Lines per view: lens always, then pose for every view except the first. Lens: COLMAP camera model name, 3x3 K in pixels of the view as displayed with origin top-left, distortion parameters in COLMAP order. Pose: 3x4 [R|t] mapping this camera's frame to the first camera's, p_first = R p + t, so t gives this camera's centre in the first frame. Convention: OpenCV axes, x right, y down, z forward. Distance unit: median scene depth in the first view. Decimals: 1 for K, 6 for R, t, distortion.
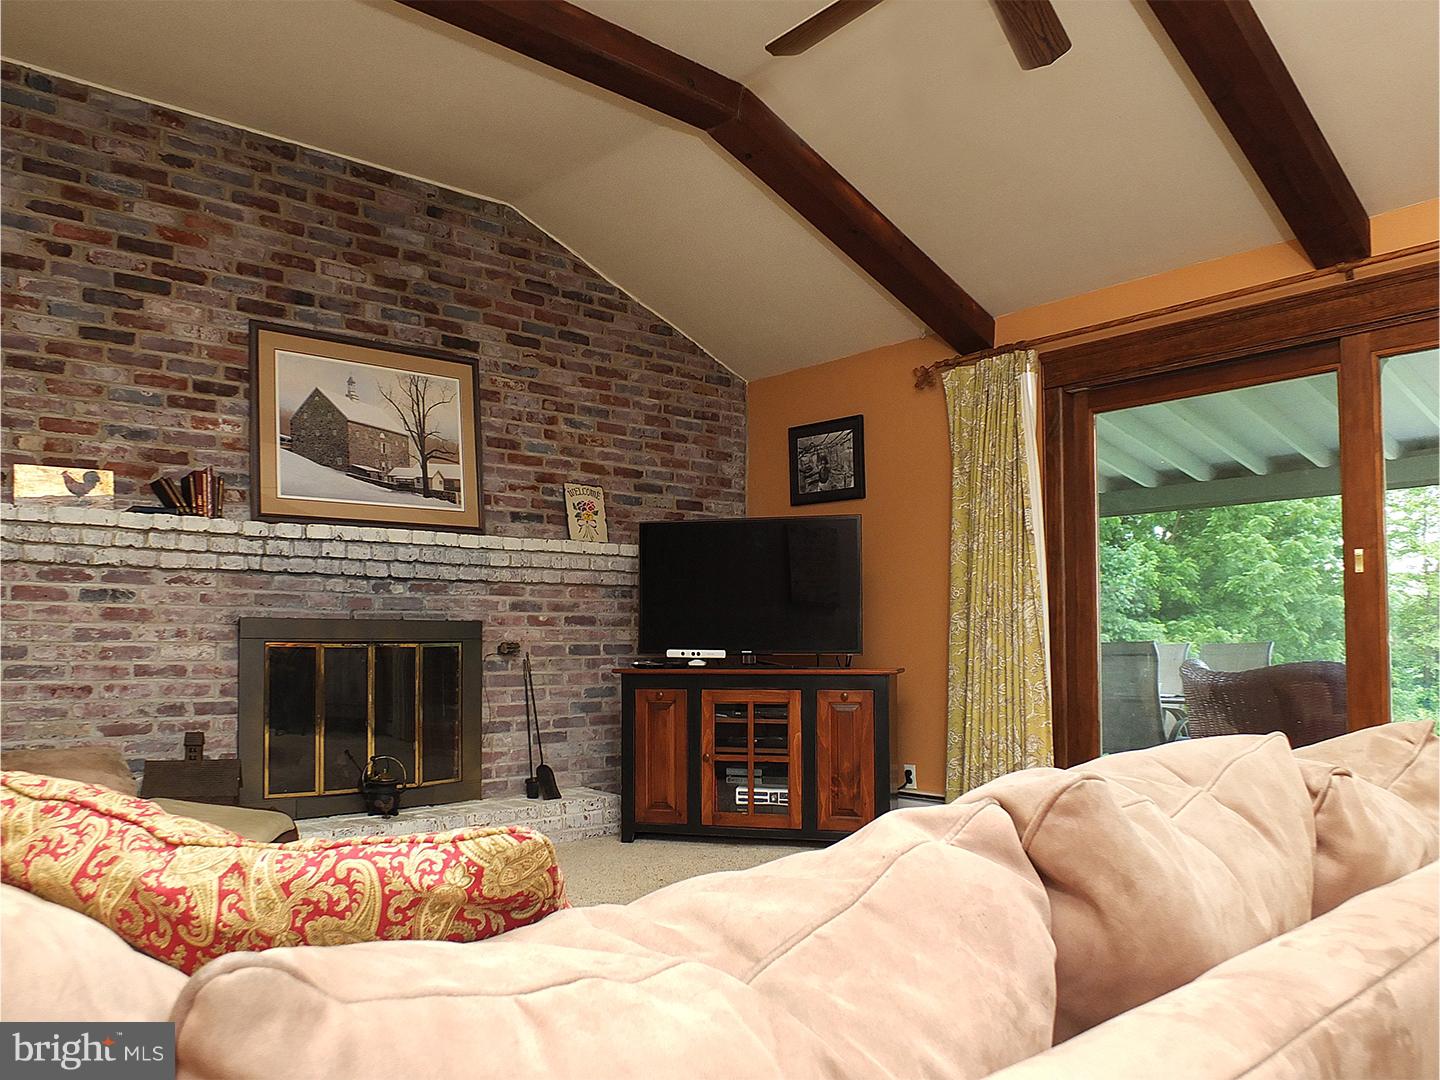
lens RADIAL K [[1166.3, 0, 718.3], [0, 1166.3, 582.9], [0, 0, 1]] dist [-0.040795, -0.000998]
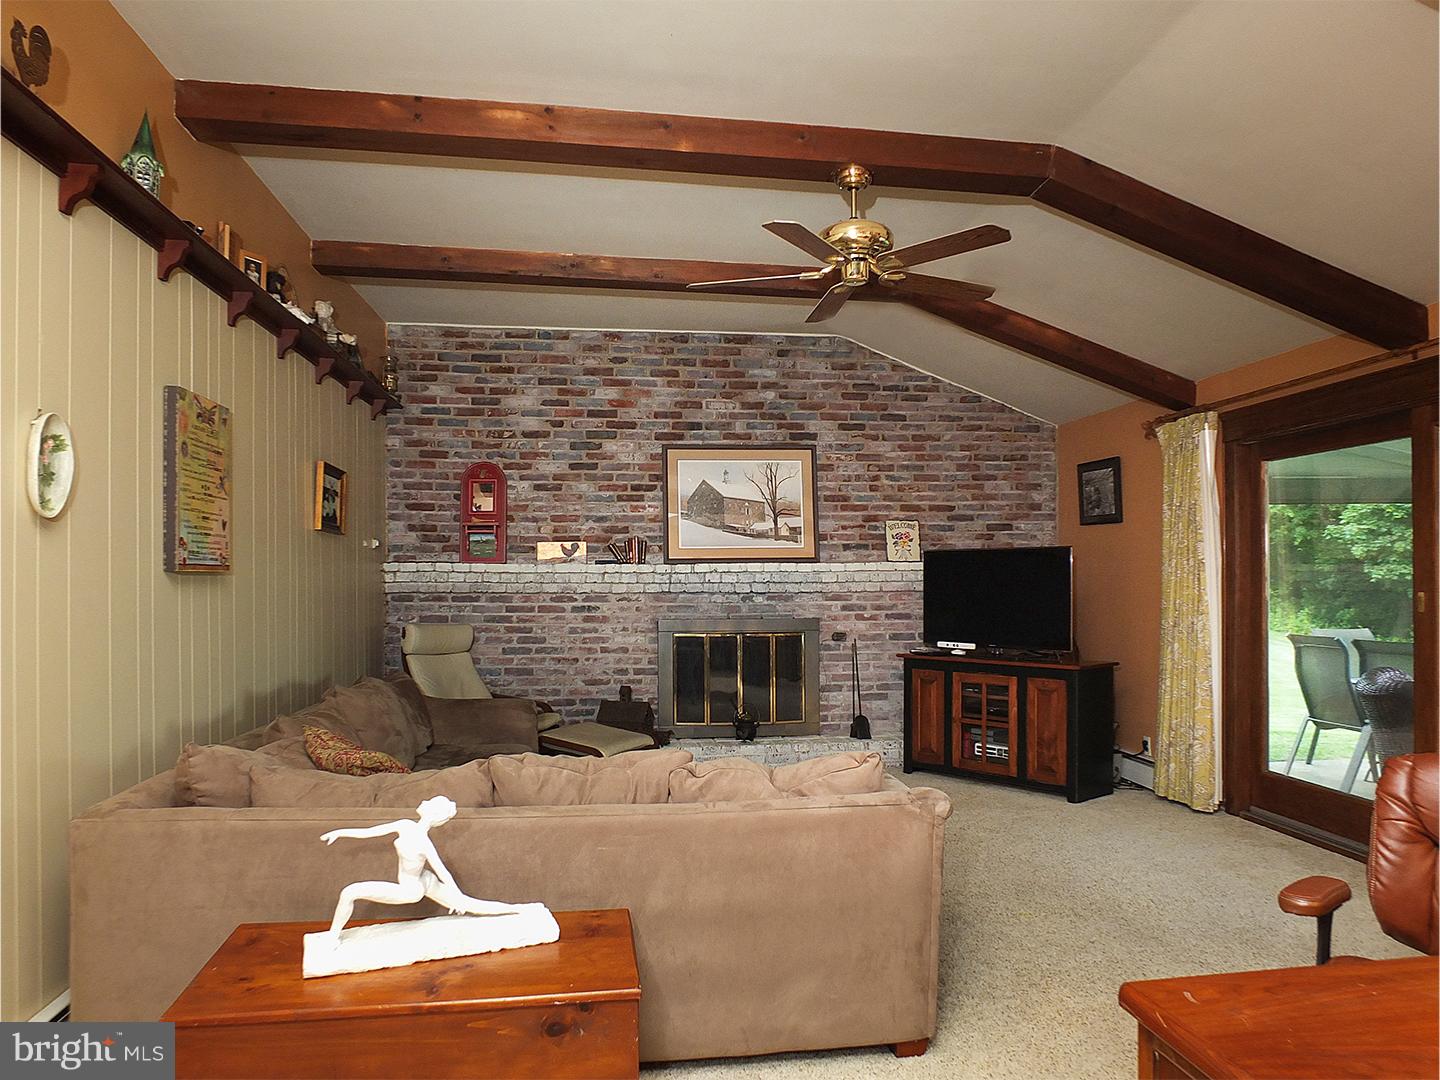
lens RADIAL K [[1072.8, 0, 720.0], [0, 1072.8, 540.0], [0, 0, 1]] dist [-0.040740, -0.005160]
pose [[0.830890, -0.008184, -0.556377, 0.484630], [0.022776, 0.999554, 0.019311, -0.102568], [0.555971, -0.028717, 0.830705, -0.242013]]
